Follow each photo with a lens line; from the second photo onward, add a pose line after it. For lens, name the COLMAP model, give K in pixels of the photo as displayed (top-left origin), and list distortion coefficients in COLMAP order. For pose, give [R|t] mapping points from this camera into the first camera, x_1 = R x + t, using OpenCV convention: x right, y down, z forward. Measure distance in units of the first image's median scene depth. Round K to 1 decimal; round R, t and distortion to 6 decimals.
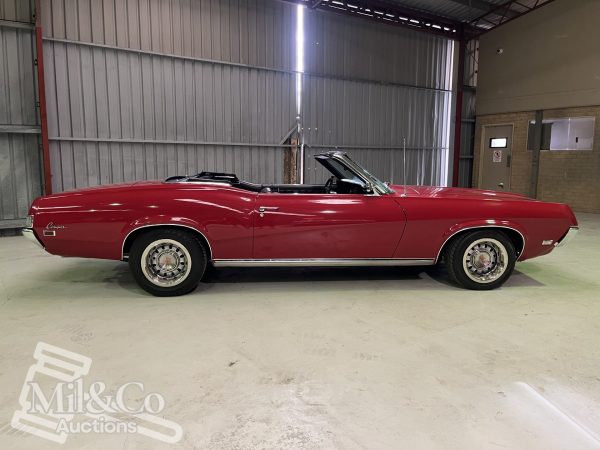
lens RADIAL K [[477.2, 0, 295.1], [0, 477.2, 223.8], [0, 0, 1]] dist [0.070976, -0.088757]
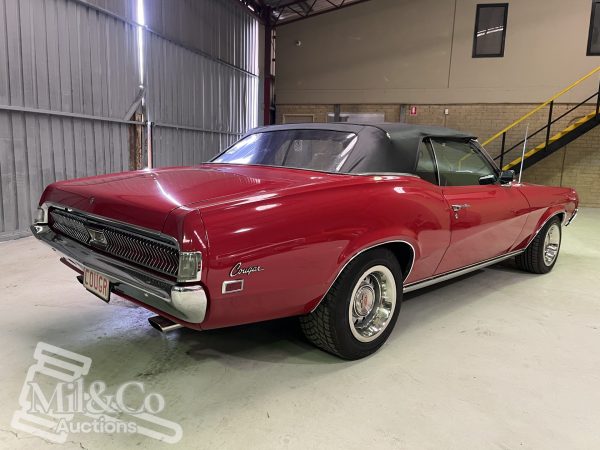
lens RADIAL K [[473.2, 0, 292.2], [0, 473.2, 228.2], [0, 0, 1]] dist [0.069391, -0.080947]
pose [[0.760449, -0.085224, 0.643782, -0.313849], [0.062507, 0.996354, 0.058063, -0.024427], [-0.646383, -0.003913, 0.763003, 0.255048]]
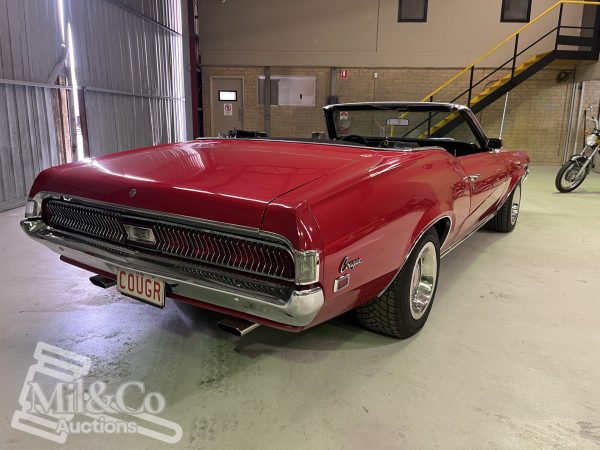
lens RADIAL K [[470.9, 0, 300.0], [0, 470.9, 225.0], [0, 0, 1]] dist [0.036689, -0.002678]
pose [[0.598130, -0.175592, 0.781925, -0.353546], [0.095189, 0.984360, 0.148237, -0.040342], [-0.795725, -0.014234, 0.605490, 0.324611]]
